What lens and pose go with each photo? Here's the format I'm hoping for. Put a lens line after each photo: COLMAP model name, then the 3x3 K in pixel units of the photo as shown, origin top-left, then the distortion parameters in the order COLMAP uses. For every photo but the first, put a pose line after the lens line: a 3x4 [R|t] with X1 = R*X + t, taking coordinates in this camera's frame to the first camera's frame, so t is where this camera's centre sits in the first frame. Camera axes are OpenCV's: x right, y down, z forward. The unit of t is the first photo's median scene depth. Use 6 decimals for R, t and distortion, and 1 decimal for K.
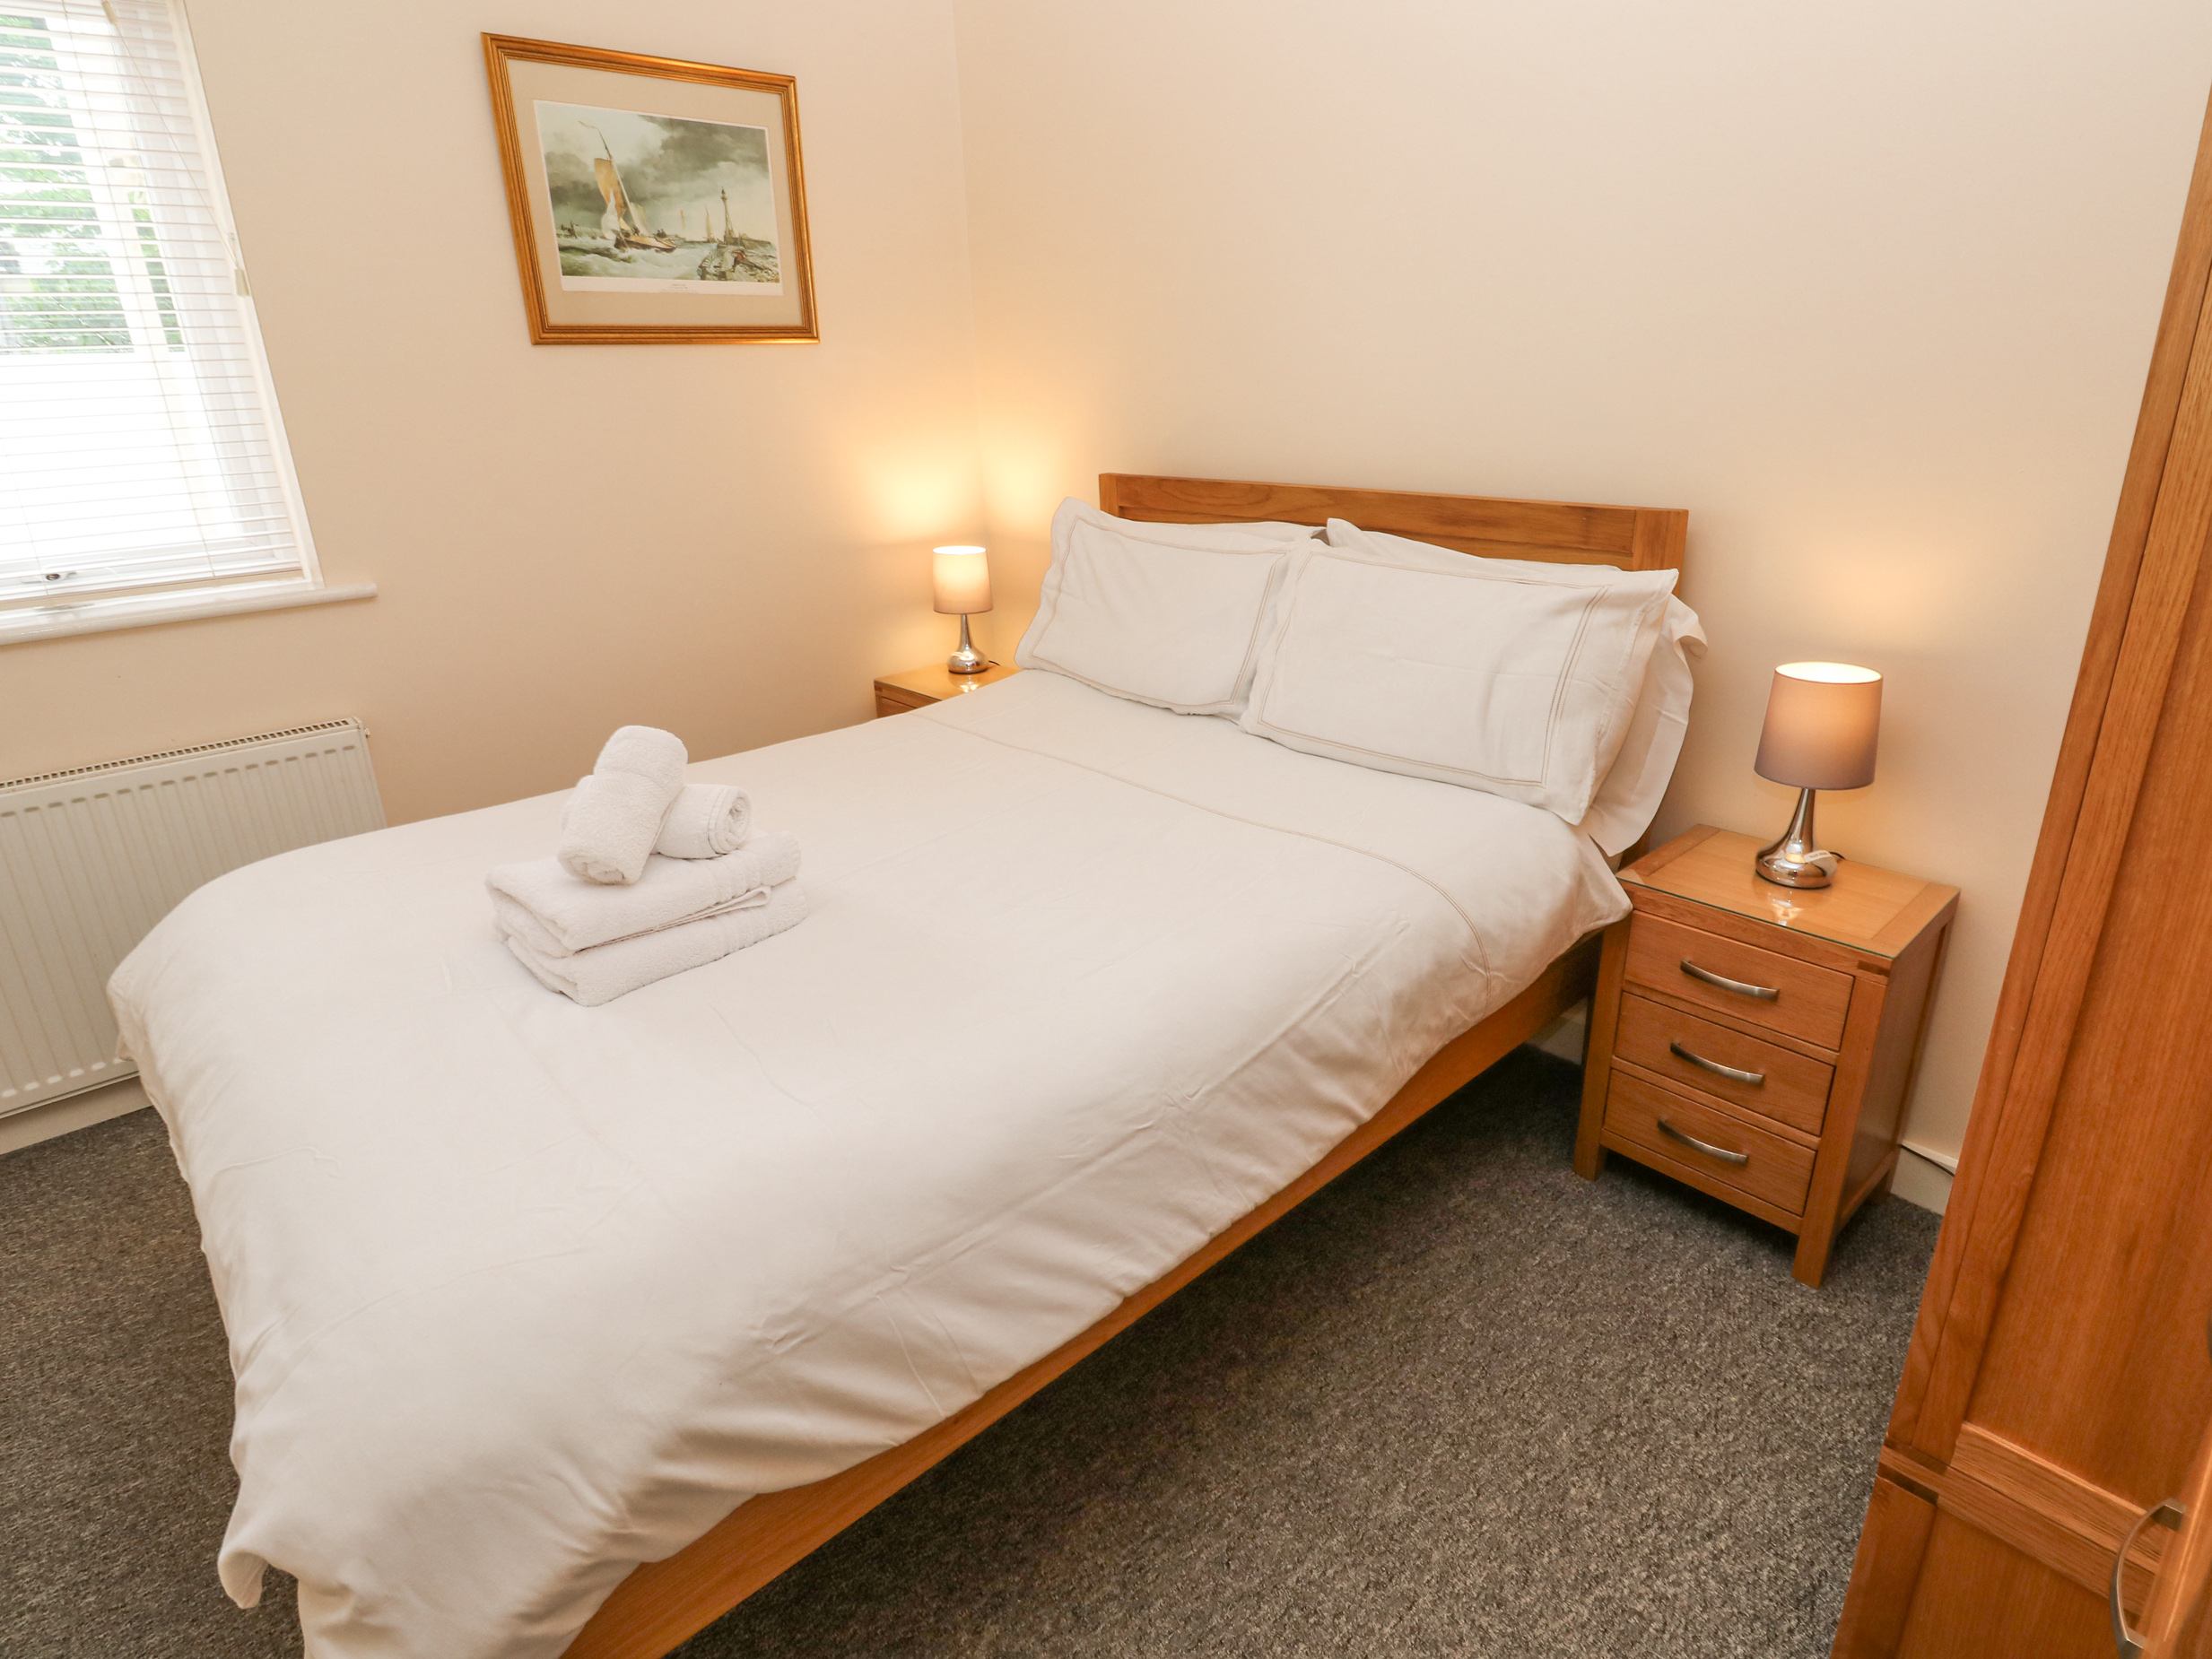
lens RADIAL K [[1229.3, 0, 1106.0], [0, 1229.3, 829.5], [0, 0, 1]] dist [0.000508, -0.022818]
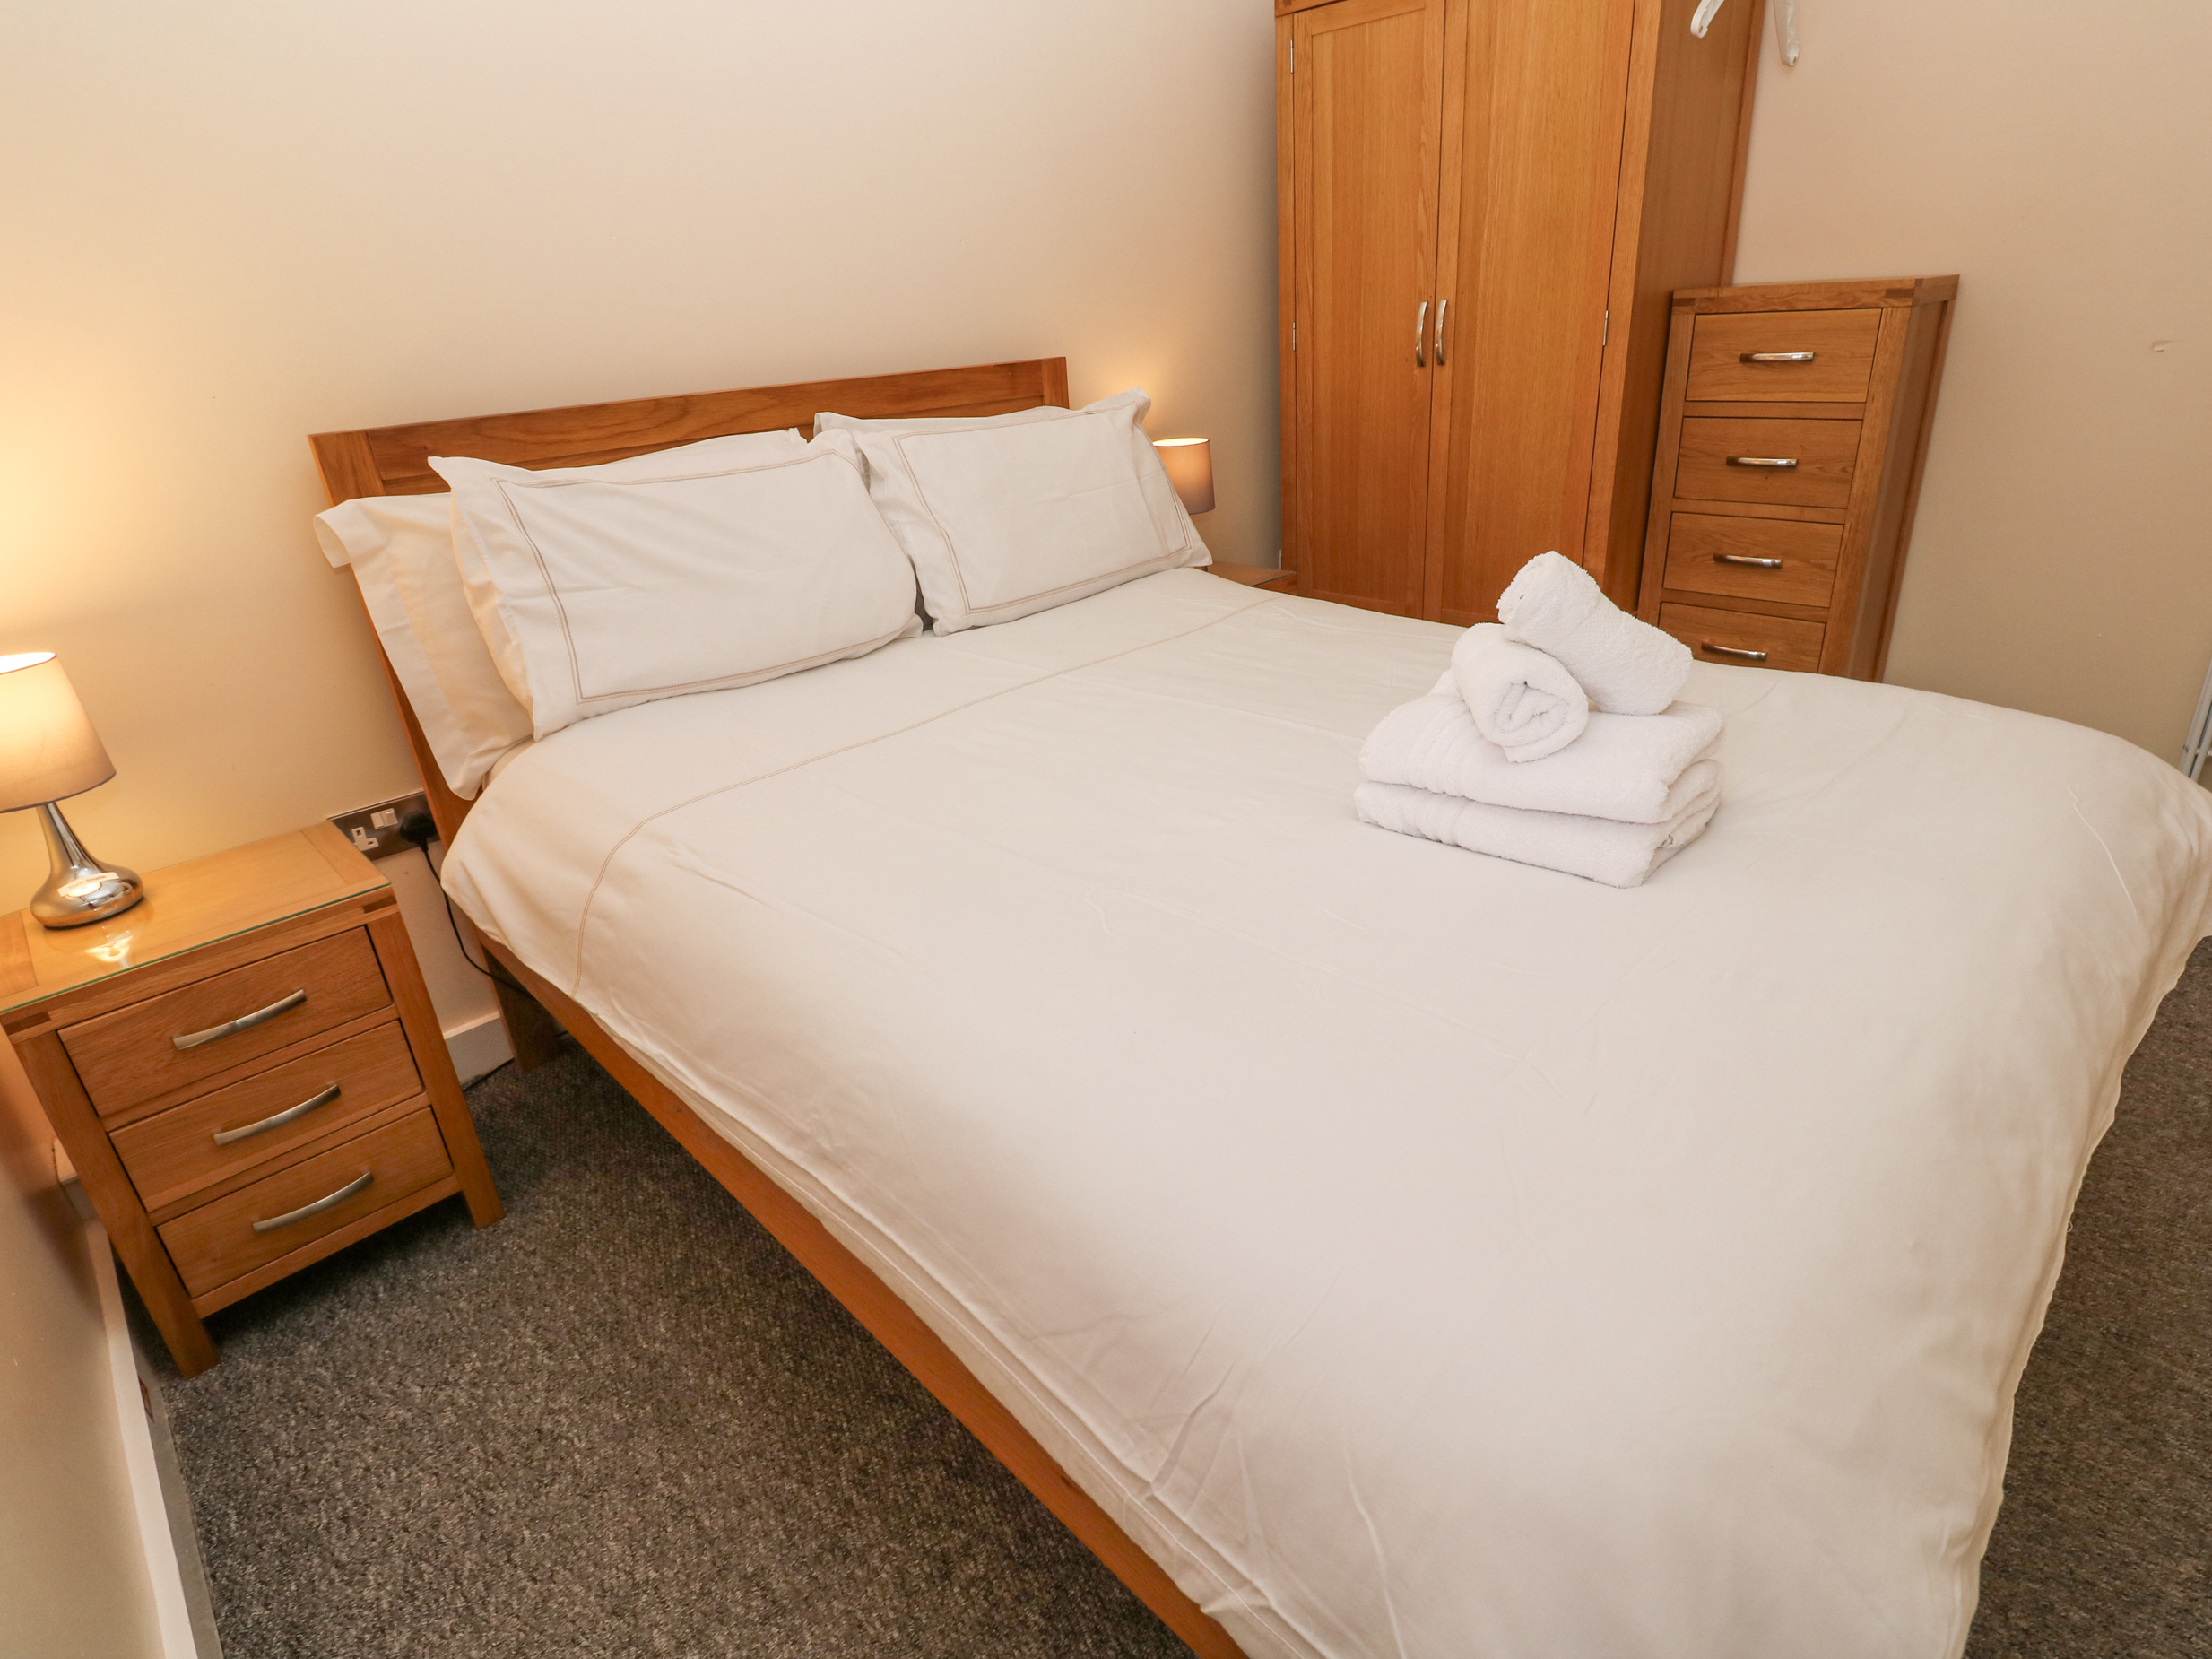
lens RADIAL K [[1146.5, 0, 1136.9], [0, 1146.5, 803.1], [0, 0, 1]] dist [0.001637, -0.015155]
pose [[-0.057733, -0.378400, 0.923840, -0.360938], [0.401011, 0.838657, 0.368570, -0.112801], [-0.914252, 0.391749, 0.103324, 0.398022]]
